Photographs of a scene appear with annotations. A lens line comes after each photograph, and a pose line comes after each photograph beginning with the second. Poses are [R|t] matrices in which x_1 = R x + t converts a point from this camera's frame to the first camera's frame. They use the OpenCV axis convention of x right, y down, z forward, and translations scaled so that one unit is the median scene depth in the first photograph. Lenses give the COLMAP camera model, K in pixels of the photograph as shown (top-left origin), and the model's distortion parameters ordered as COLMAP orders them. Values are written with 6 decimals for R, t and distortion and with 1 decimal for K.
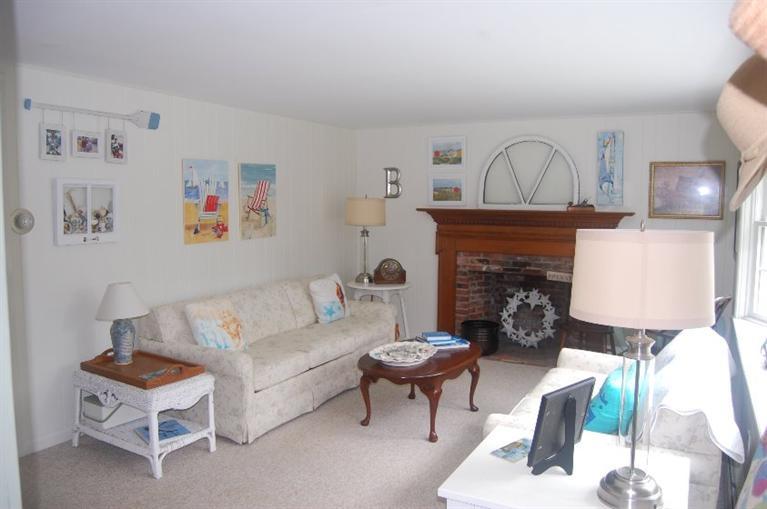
lens RADIAL K [[595.1, 0, 383.3], [0, 595.1, 252.9], [0, 0, 1]] dist [-0.061918, 0.000763]
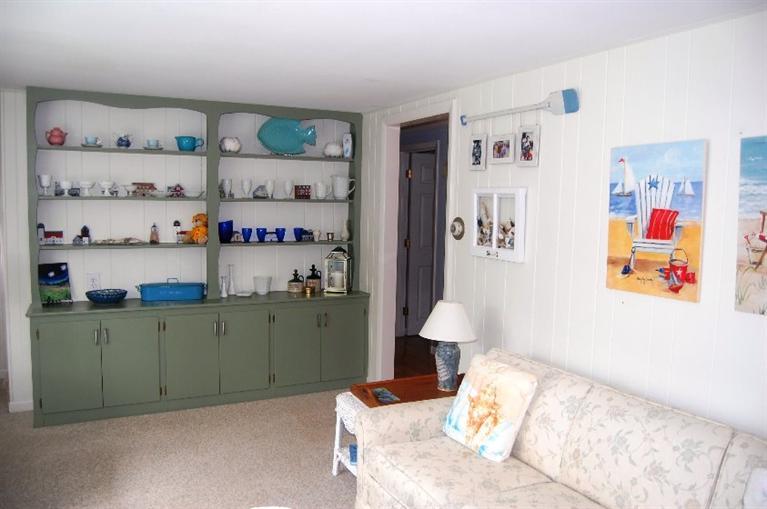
lens RADIAL K [[595.1, 0, 383.5], [0, 595.1, 252.8], [0, 0, 1]] dist [-0.061918, 0.000763]
pose [[-0.547582, 0.044336, -0.835576, 0.298686], [-0.109028, 0.986302, 0.123783, -0.100179], [0.829618, 0.158882, -0.535248, 1.125520]]
